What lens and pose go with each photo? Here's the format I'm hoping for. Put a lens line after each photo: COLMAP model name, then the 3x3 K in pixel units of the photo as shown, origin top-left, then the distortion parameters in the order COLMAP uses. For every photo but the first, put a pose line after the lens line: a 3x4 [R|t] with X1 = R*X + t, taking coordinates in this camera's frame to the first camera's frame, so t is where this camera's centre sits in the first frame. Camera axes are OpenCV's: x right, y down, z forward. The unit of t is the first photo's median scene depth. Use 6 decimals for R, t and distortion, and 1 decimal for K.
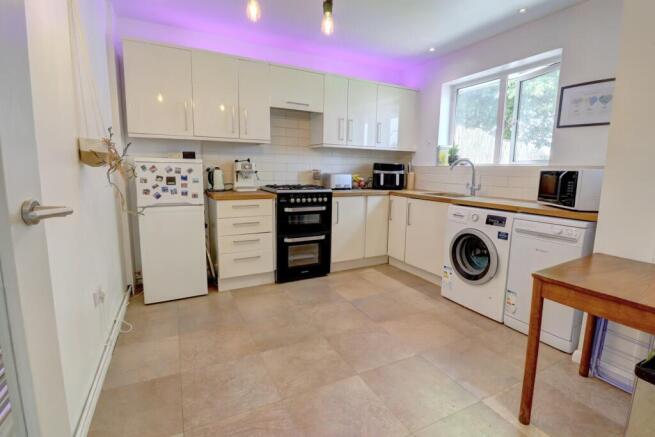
lens RADIAL K [[316.3, 0, 327.2], [0, 316.3, 217.1], [0, 0, 1]] dist [-0.015762, -0.003691]
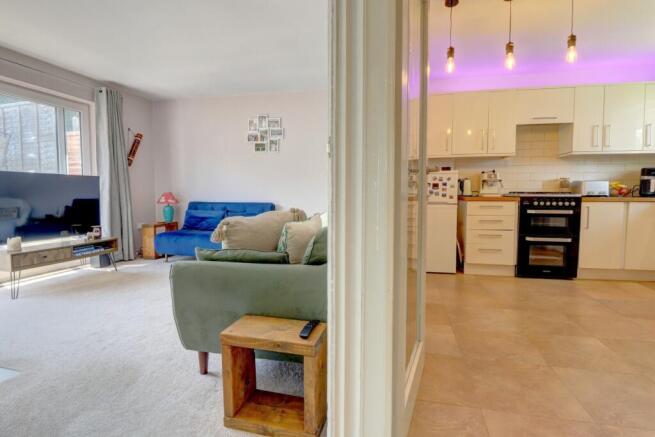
lens RADIAL K [[316.3, 0, 327.8], [0, 316.3, 217.0], [0, 0, 1]] dist [-0.015762, -0.003691]
pose [[0.767920, 0.023666, -0.640109, 0.034848], [-0.078824, 0.995213, -0.057768, 0.112416], [0.635678, 0.094817, 0.766109, -0.302062]]
